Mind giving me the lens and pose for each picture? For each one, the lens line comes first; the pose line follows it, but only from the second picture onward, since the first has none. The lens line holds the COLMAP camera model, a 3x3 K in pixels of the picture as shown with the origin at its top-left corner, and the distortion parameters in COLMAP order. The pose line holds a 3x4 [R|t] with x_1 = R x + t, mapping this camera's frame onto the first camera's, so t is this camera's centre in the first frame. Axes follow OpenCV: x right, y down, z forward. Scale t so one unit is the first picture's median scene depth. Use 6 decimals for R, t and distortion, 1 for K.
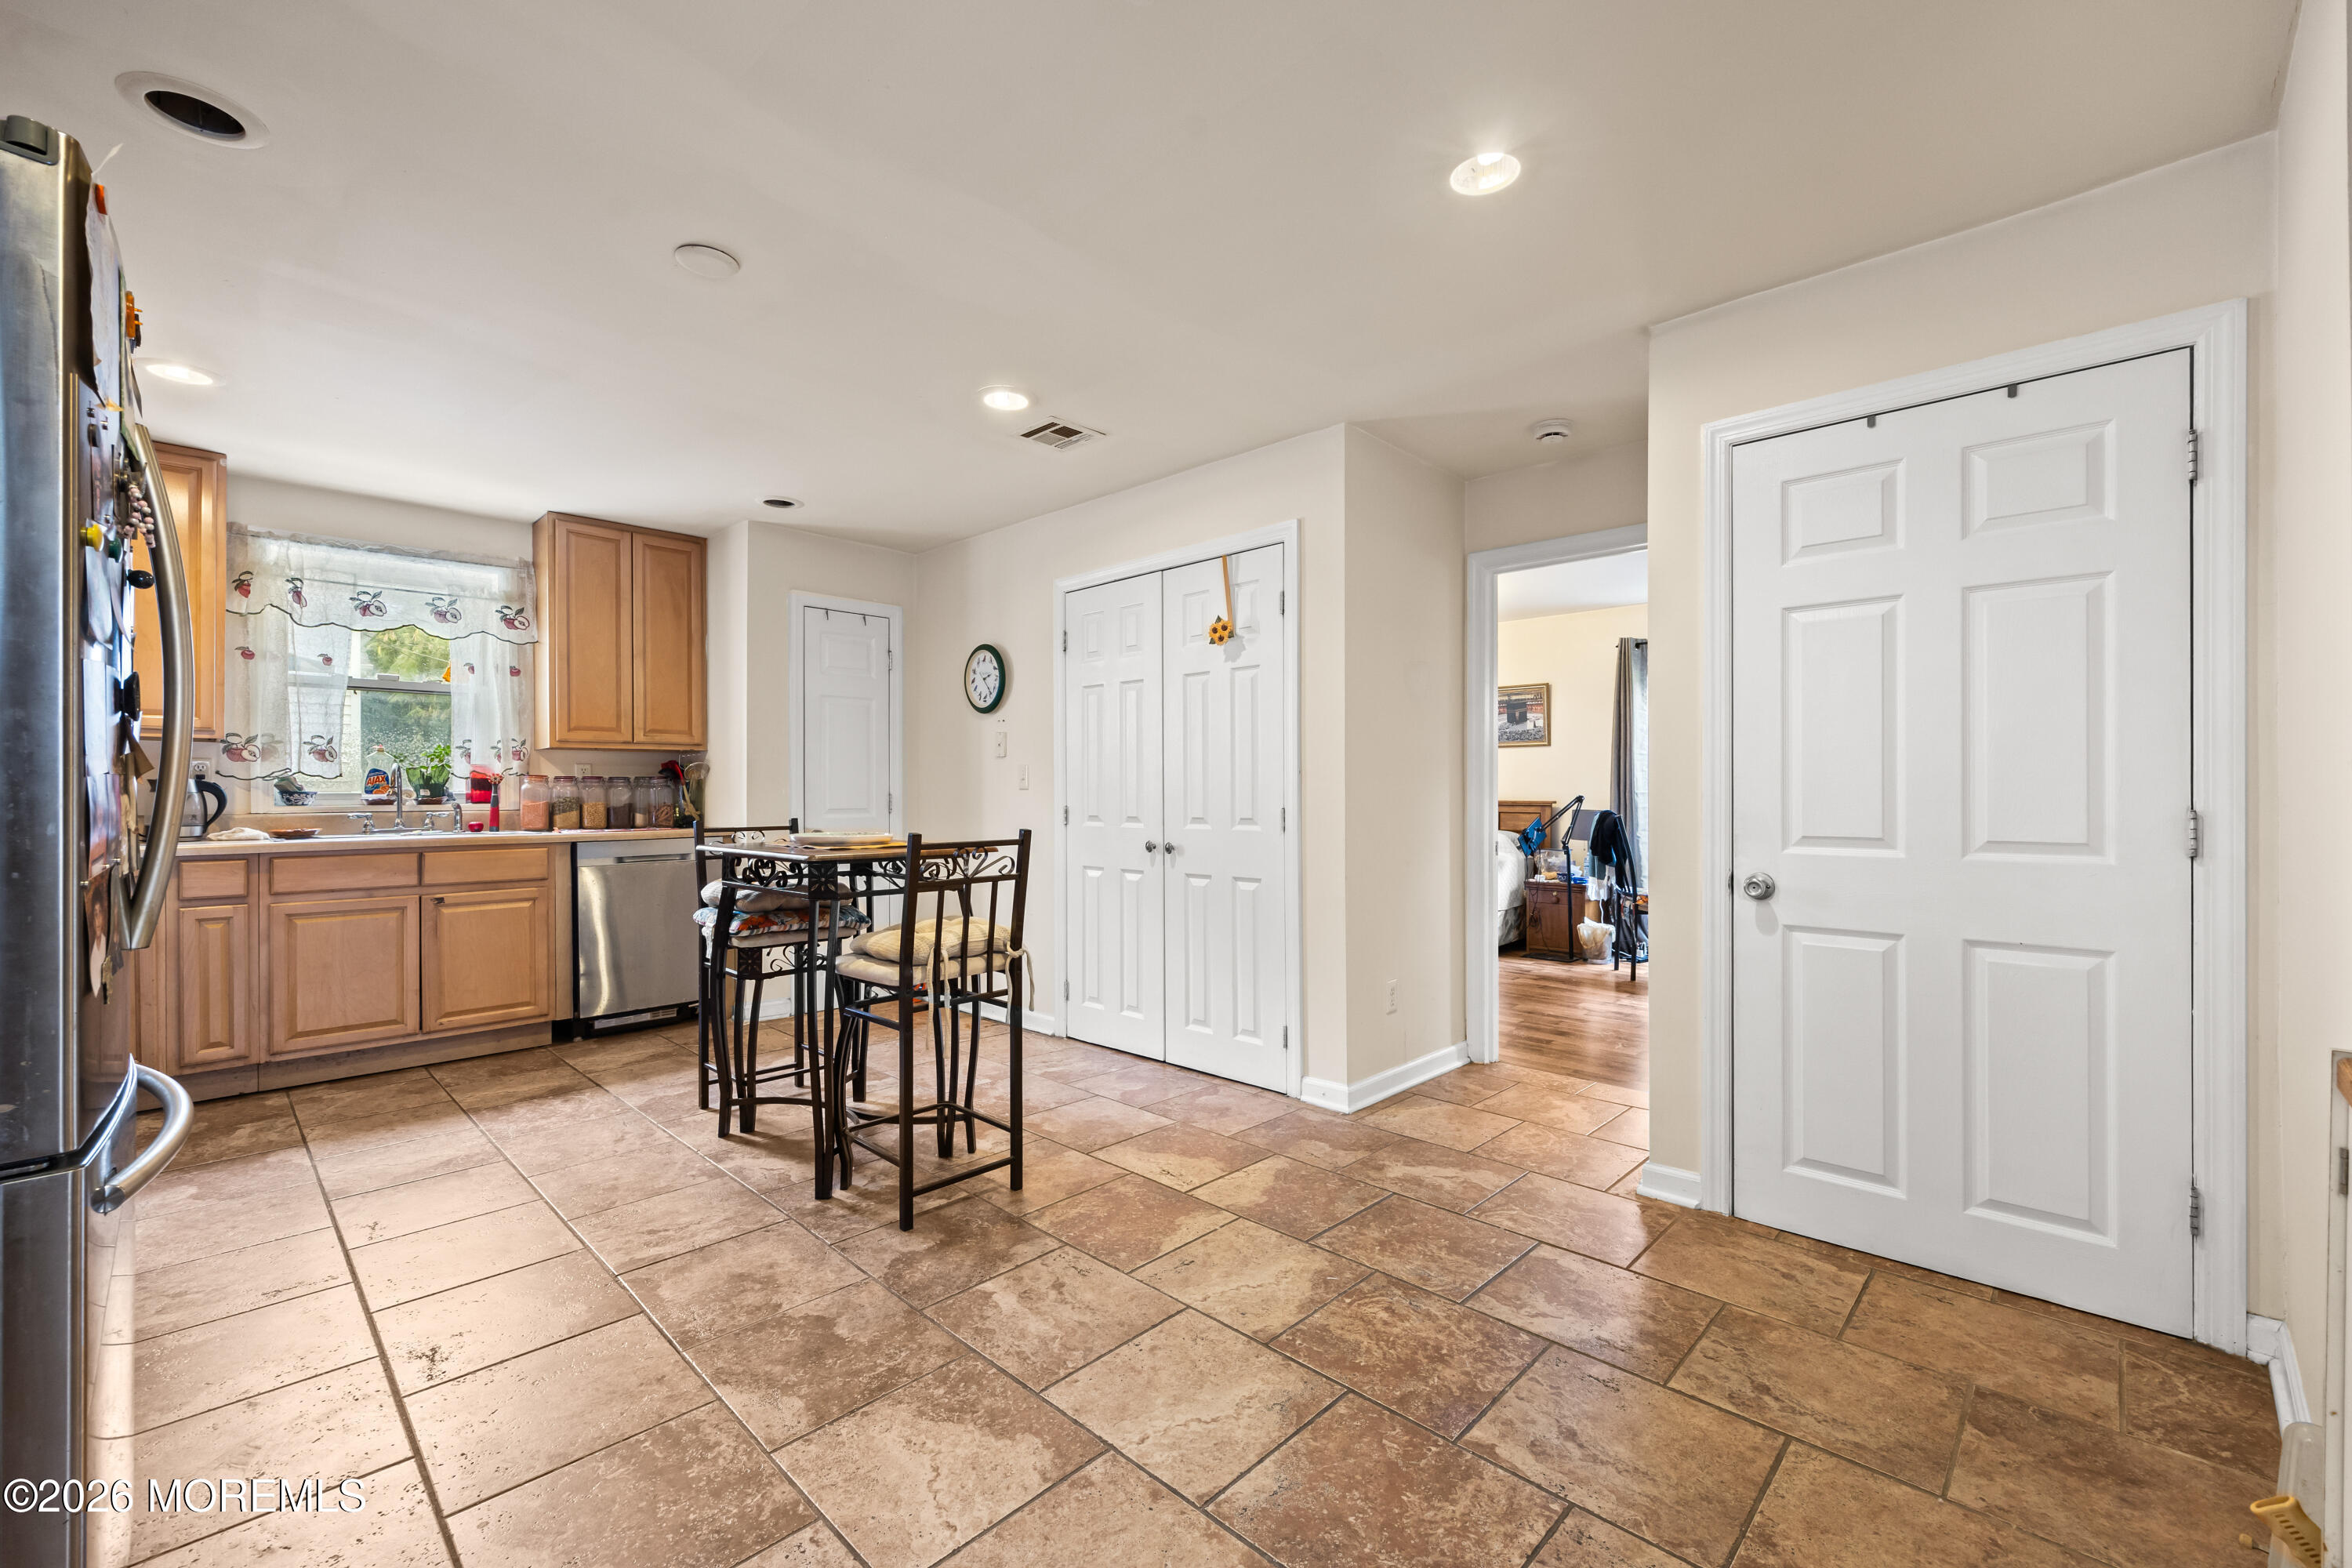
lens RADIAL K [[969.7, 0, 1169.5], [0, 969.7, 789.8], [0, 0, 1]] dist [0.002030, -0.000014]
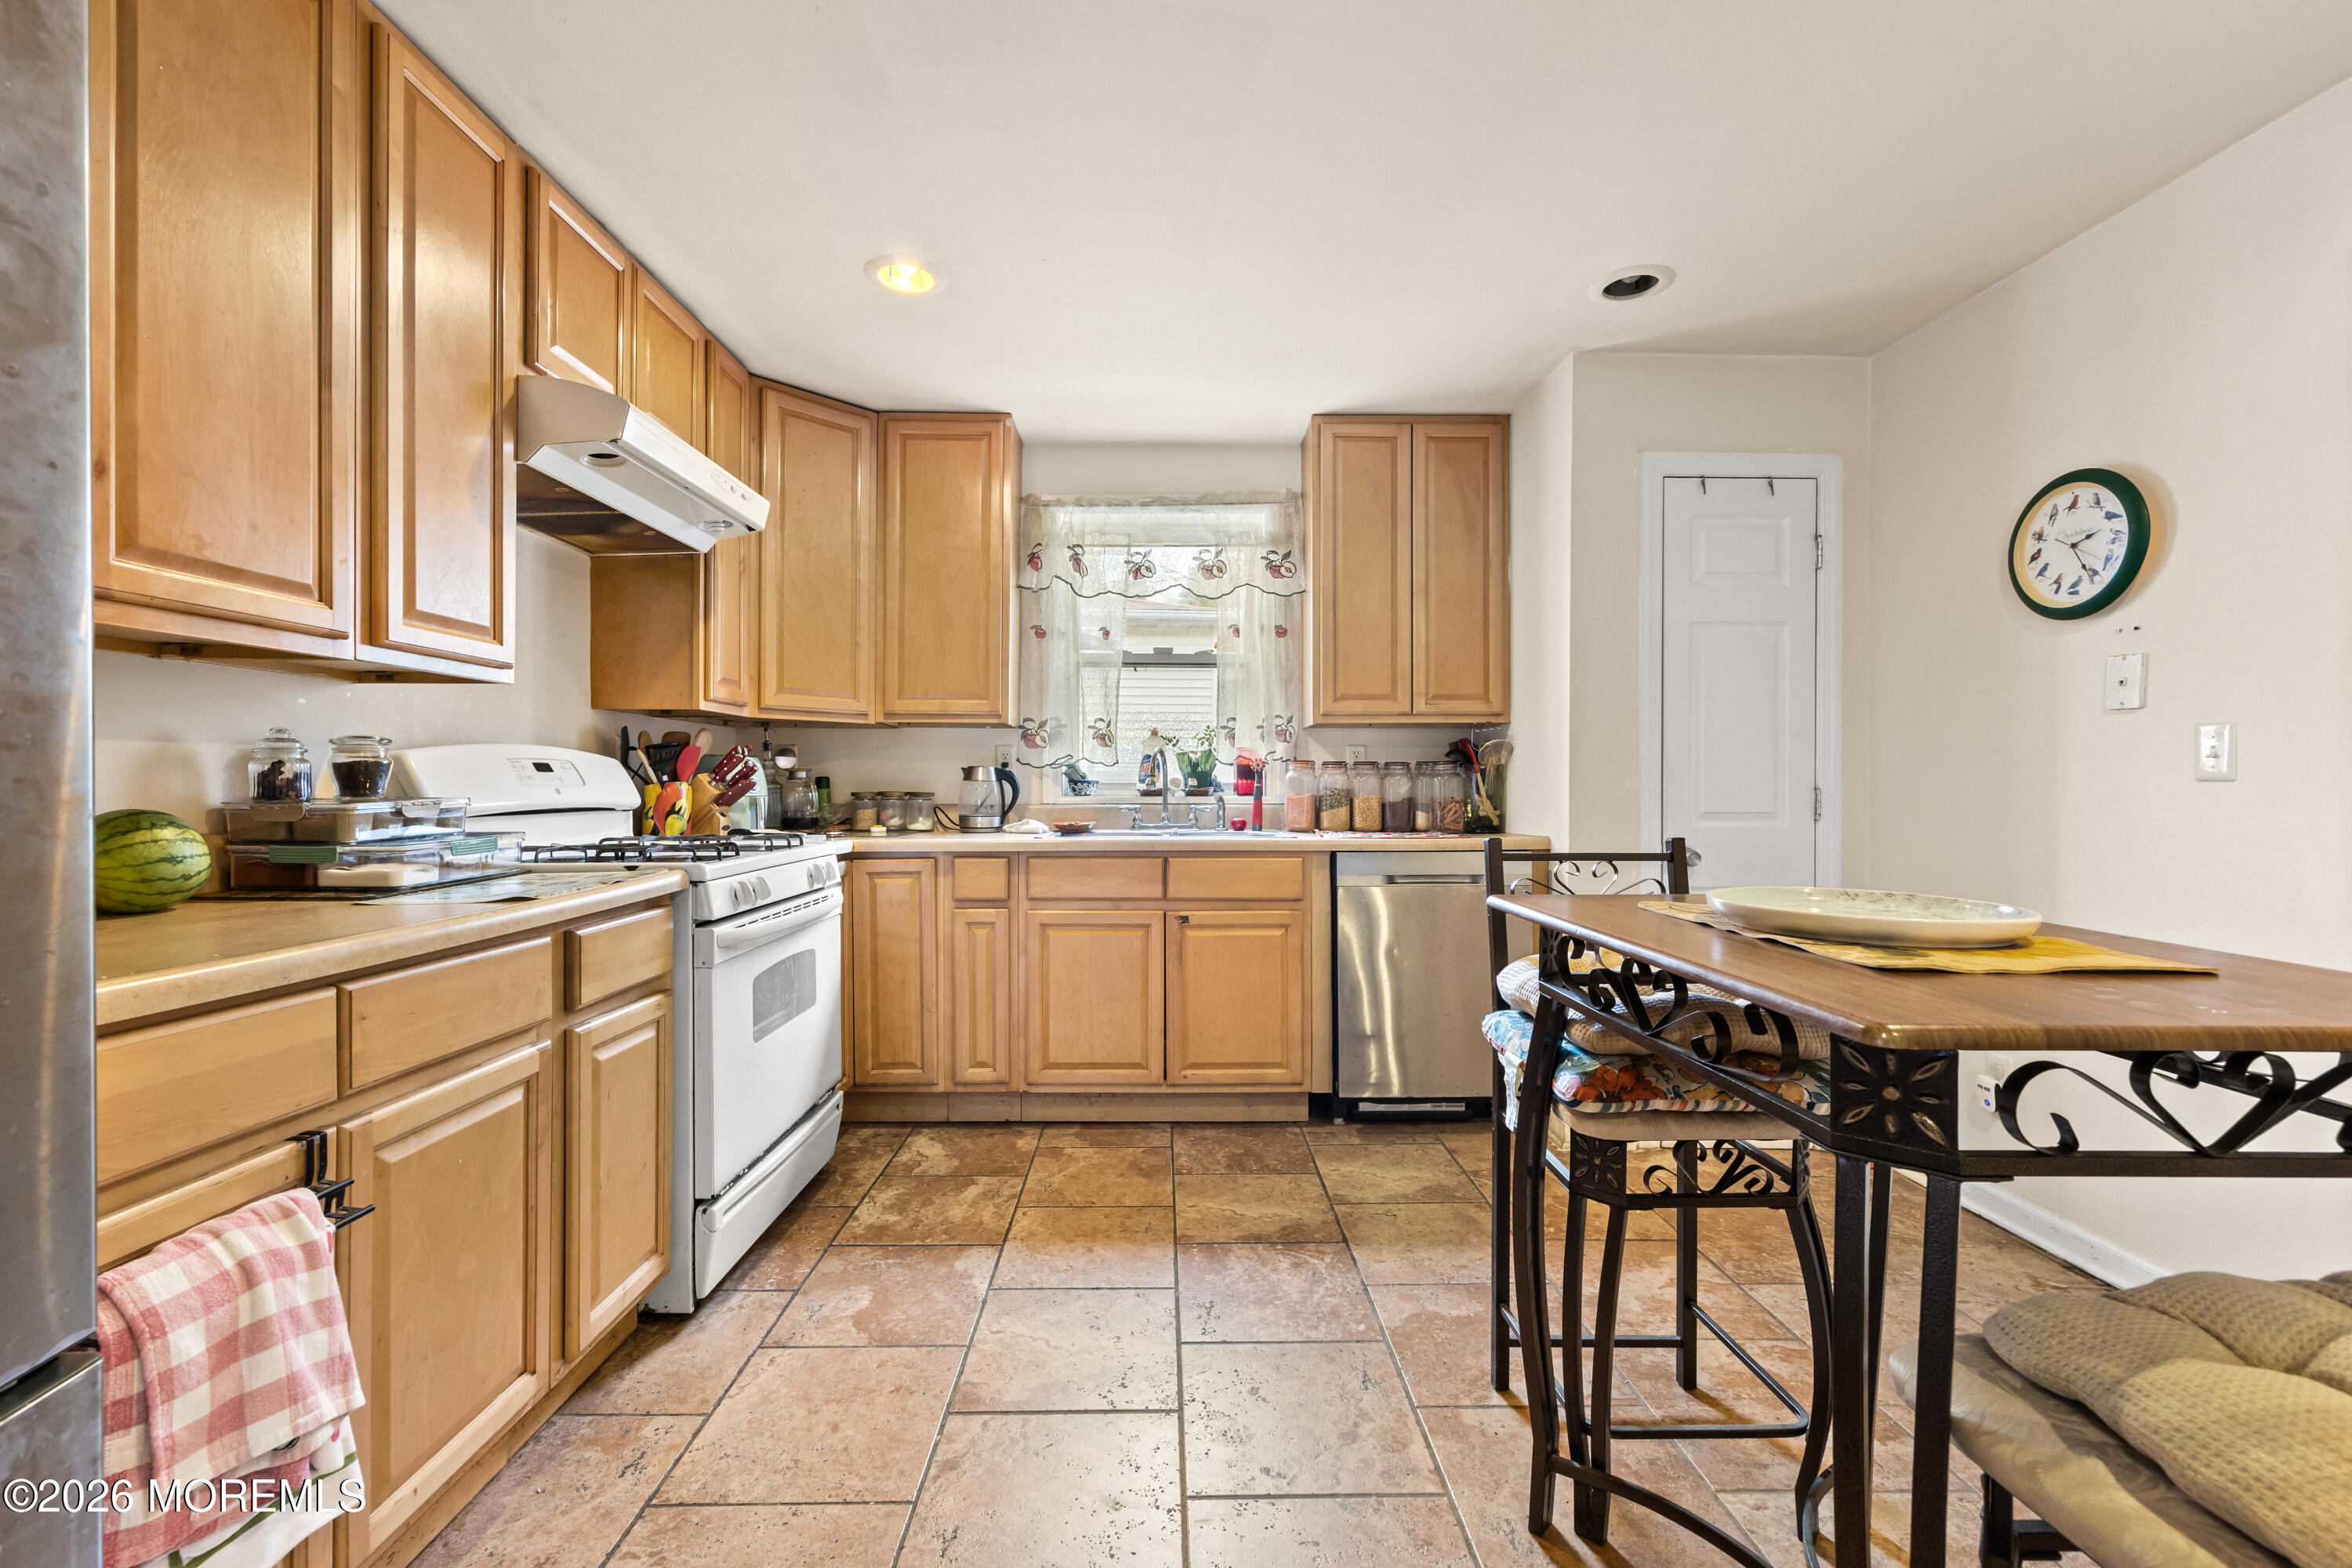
lens RADIAL K [[969.7, 0, 1175.5], [0, 969.7, 785.7], [0, 0, 1]] dist [0.002030, -0.000014]
pose [[0.713632, 0.007024, -0.700485, -0.197142], [-0.002789, 0.999970, 0.007186, -0.000025], [0.700515, -0.003174, 0.713631, 0.413682]]
